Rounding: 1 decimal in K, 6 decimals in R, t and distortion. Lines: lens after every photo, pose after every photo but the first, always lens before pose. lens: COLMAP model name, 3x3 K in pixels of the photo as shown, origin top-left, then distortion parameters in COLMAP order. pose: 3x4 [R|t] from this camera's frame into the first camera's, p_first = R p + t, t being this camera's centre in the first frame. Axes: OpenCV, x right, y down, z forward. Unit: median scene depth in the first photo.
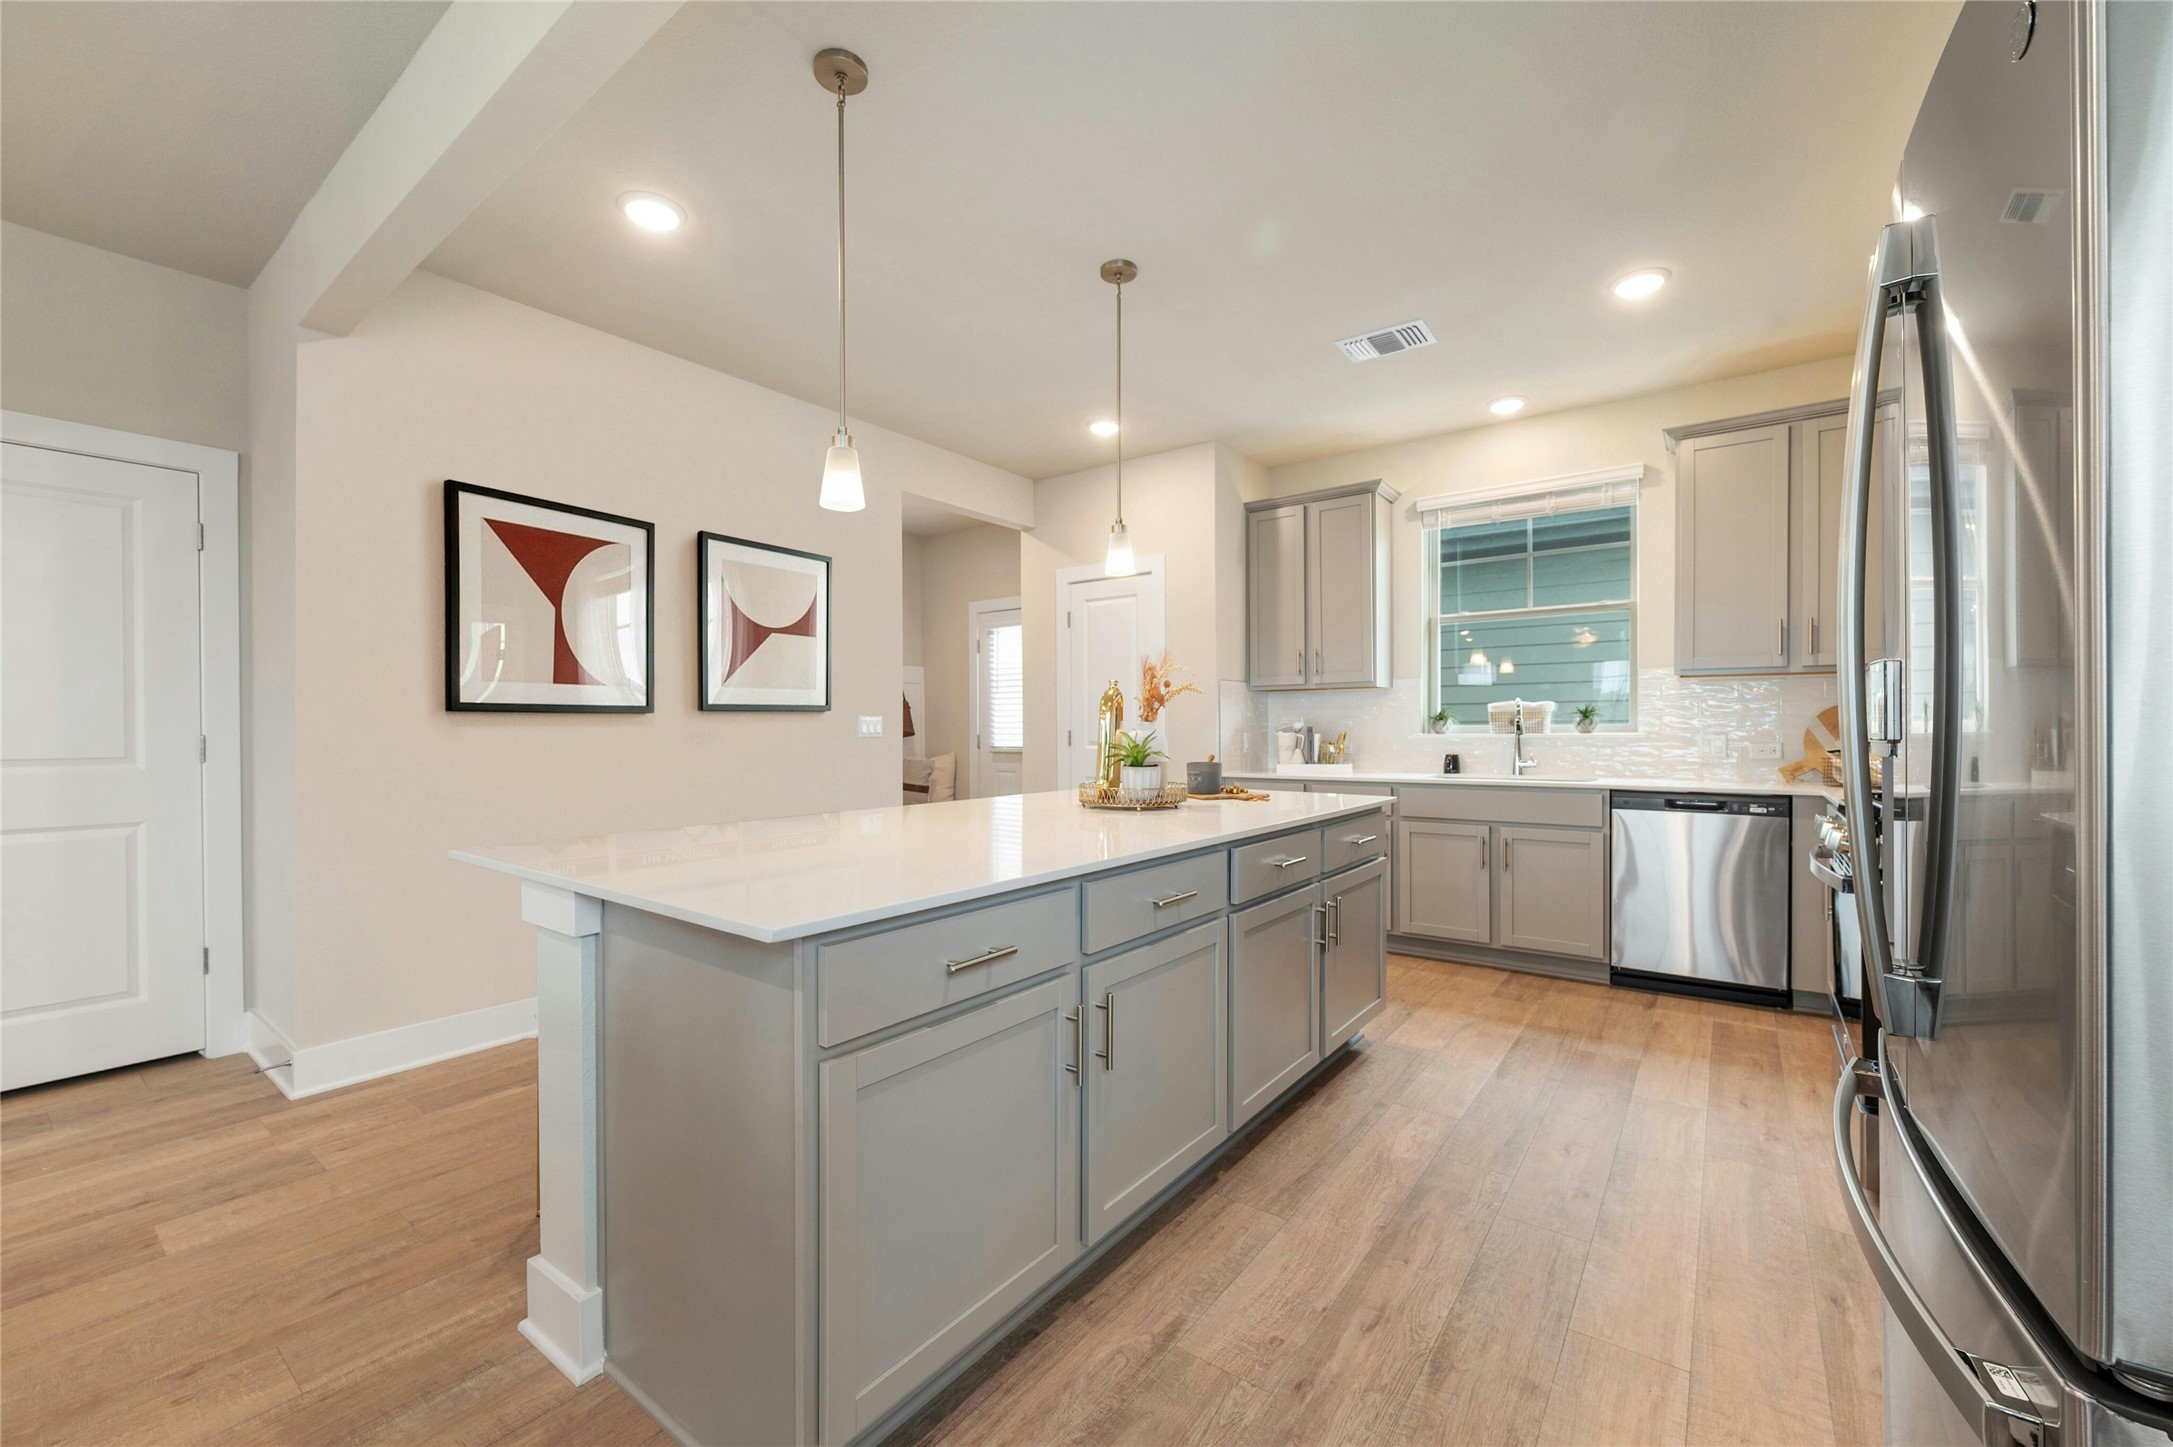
lens RADIAL K [[867.6, 0, 1084.4], [0, 867.6, 740.2], [0, 0, 1]] dist [0.000766, 0.000556]
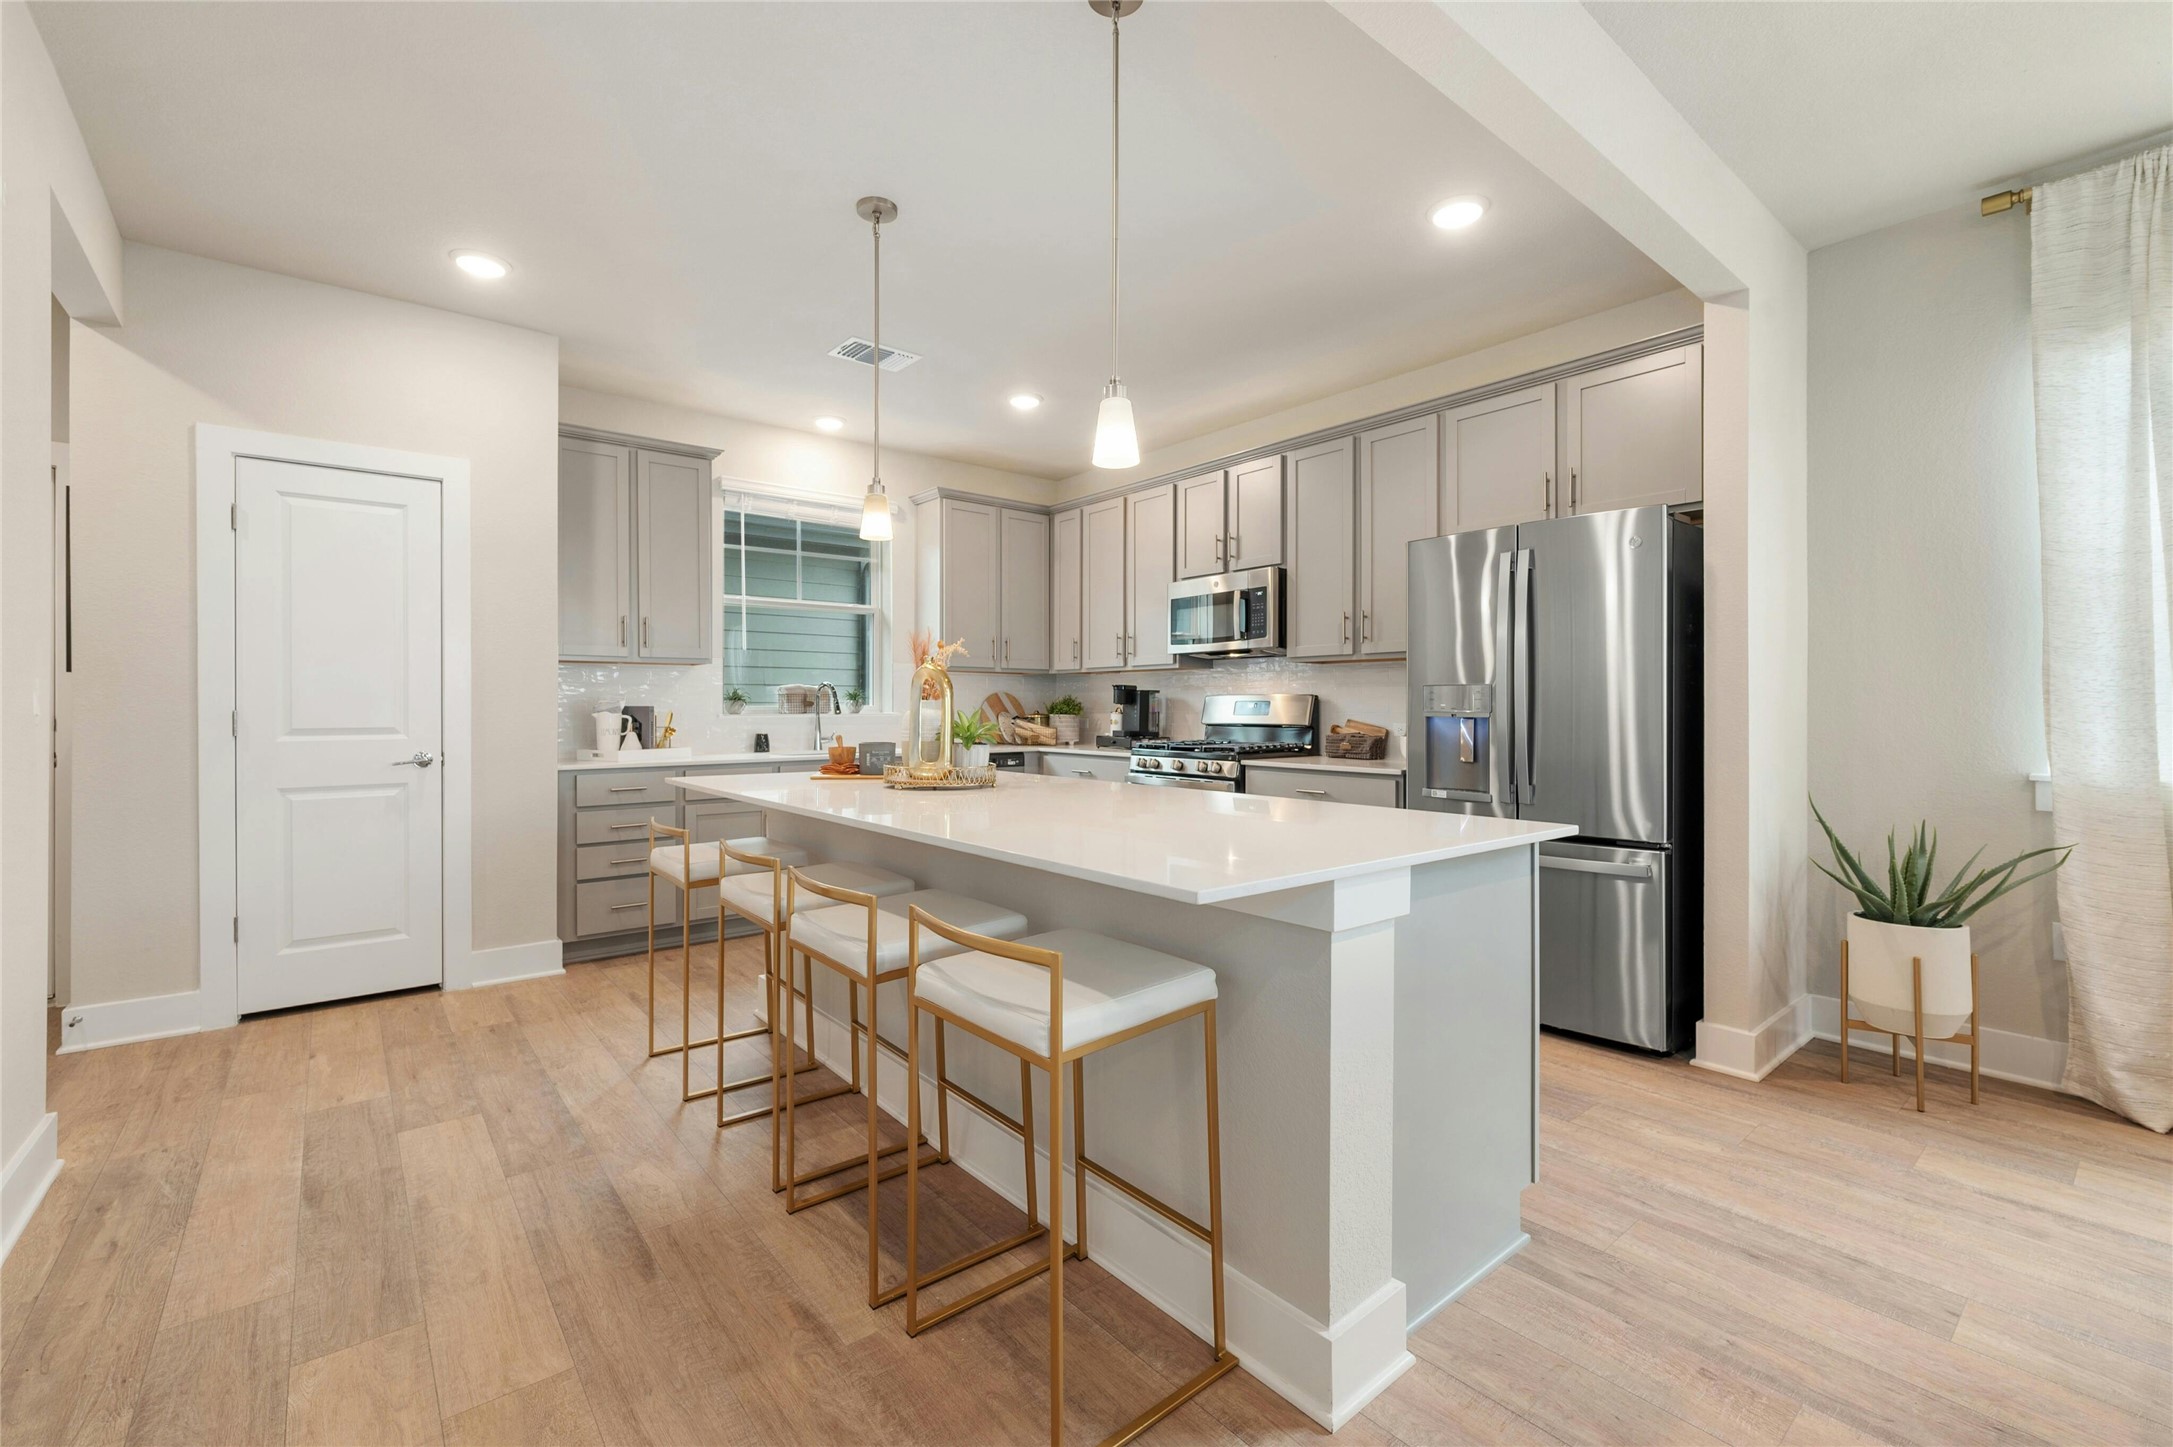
lens RADIAL K [[930.8, 0, 1097.9], [0, 930.8, 702.5], [0, 0, 1]] dist [-0.003984, 0.001194]
pose [[0.241656, 0.009697, 0.970314, -0.604337], [0.011808, 0.999847, -0.012933, -0.001638], [-0.970290, 0.014583, 0.241504, 0.376993]]
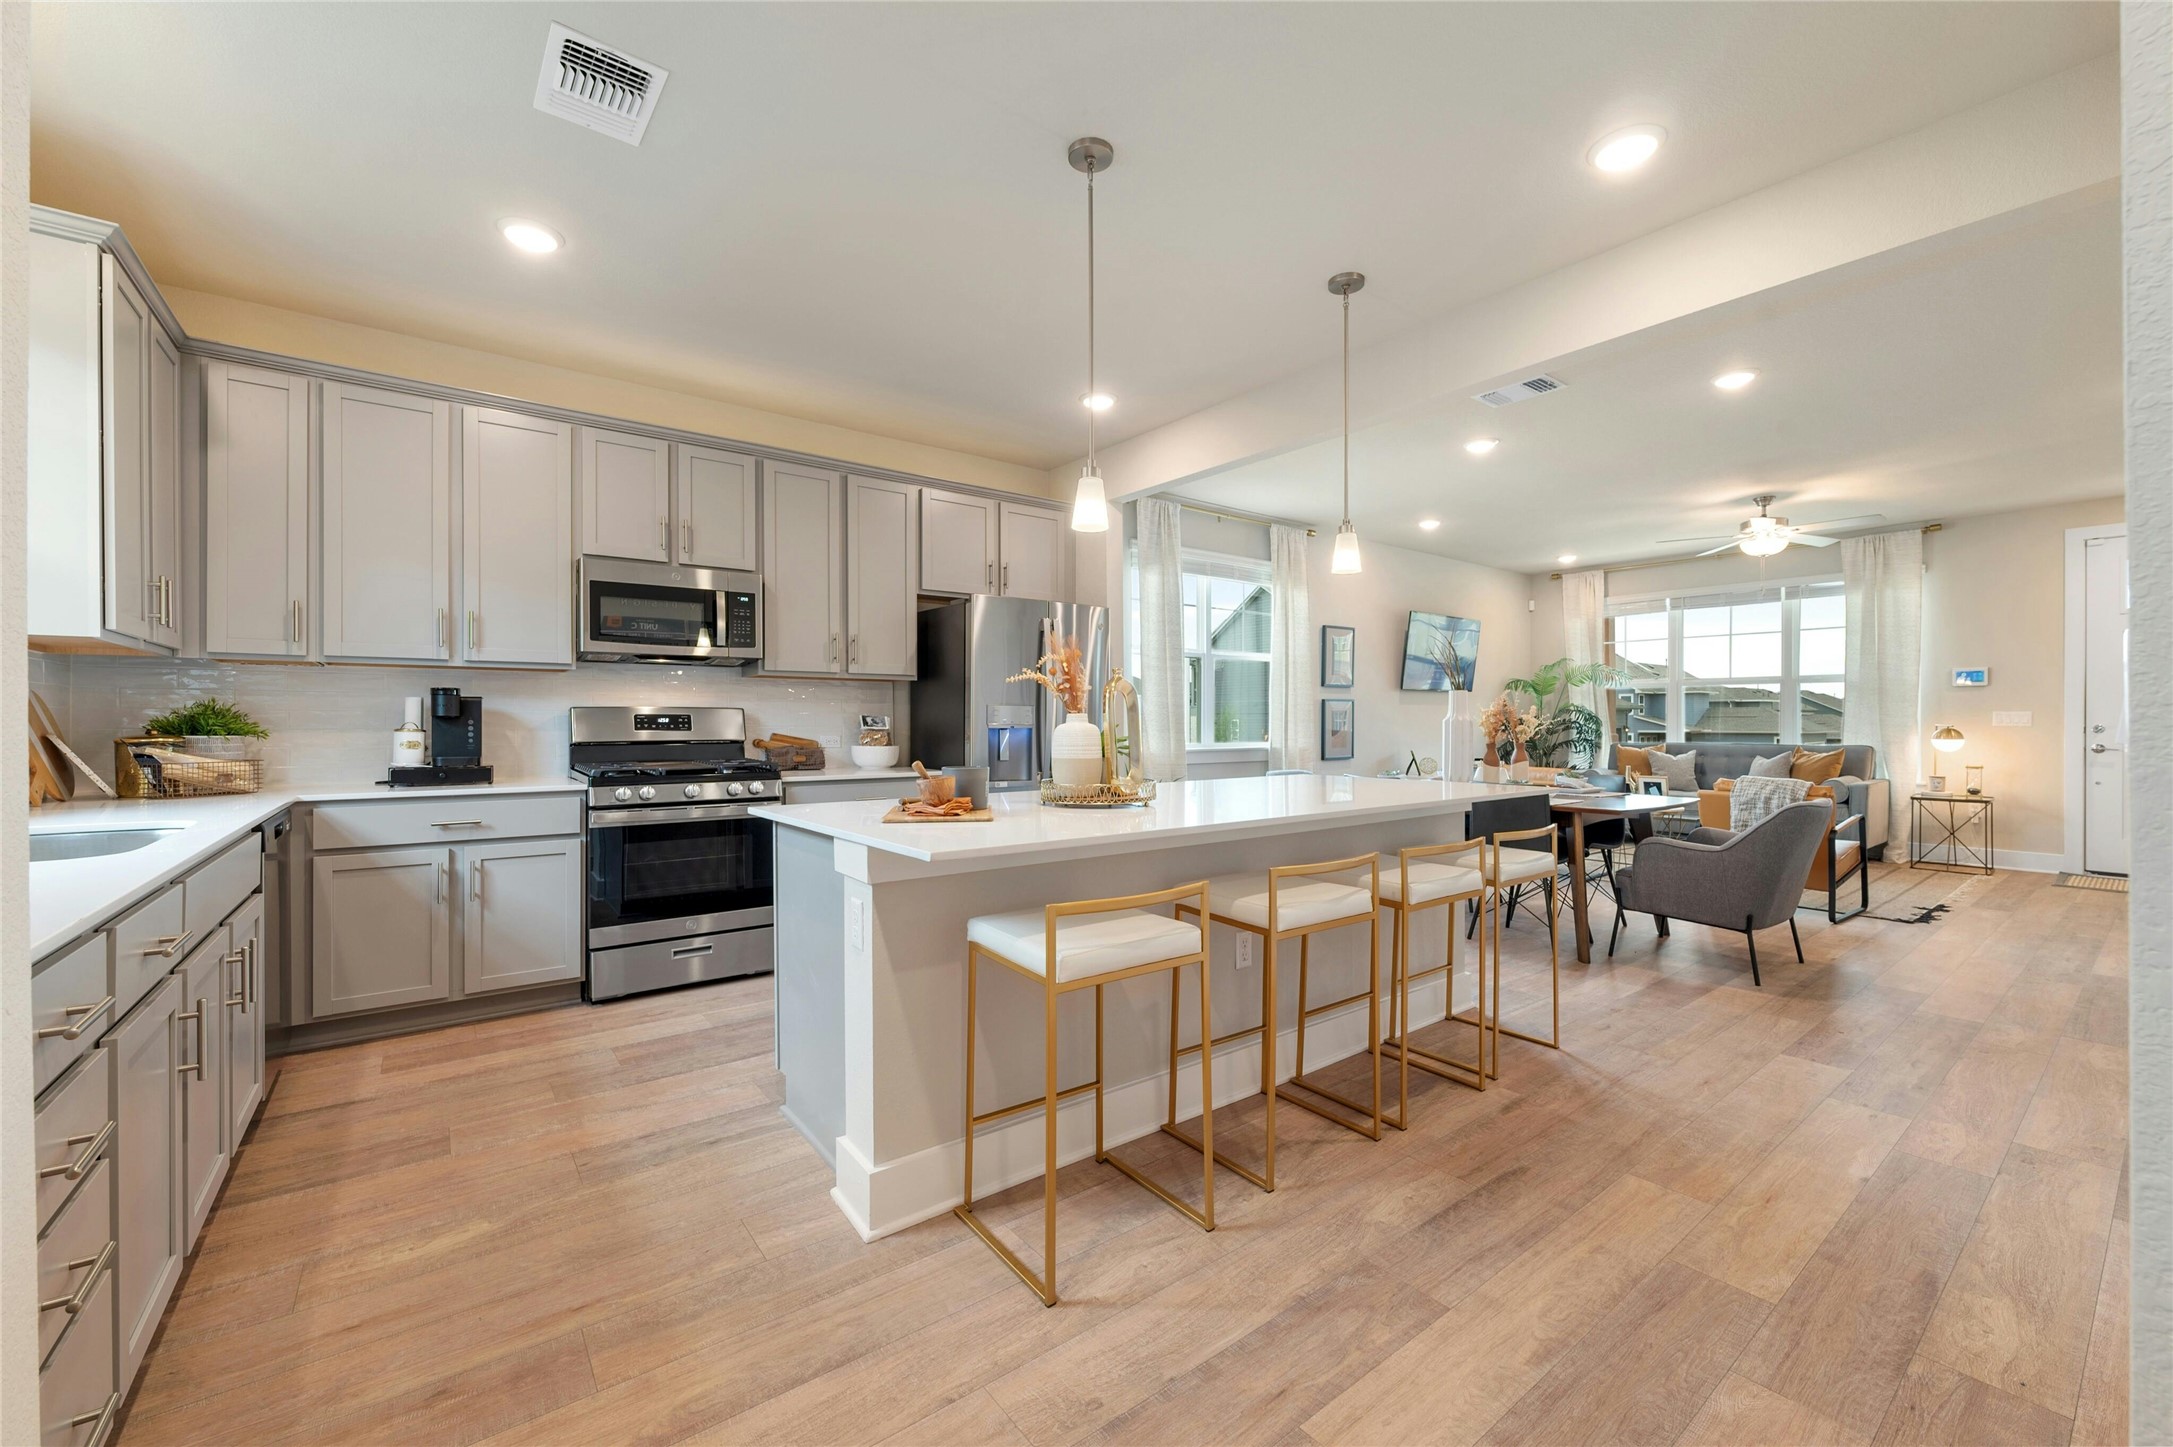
lens RADIAL K [[867.6, 0, 1080.6], [0, 867.6, 724.8], [0, 0, 1]] dist [0.000766, 0.000556]
pose [[-0.961533, 0.003192, 0.274670, -0.120351], [0.008306, 0.999813, 0.017458, -0.017754], [-0.274563, 0.019068, -0.961380, 1.254079]]
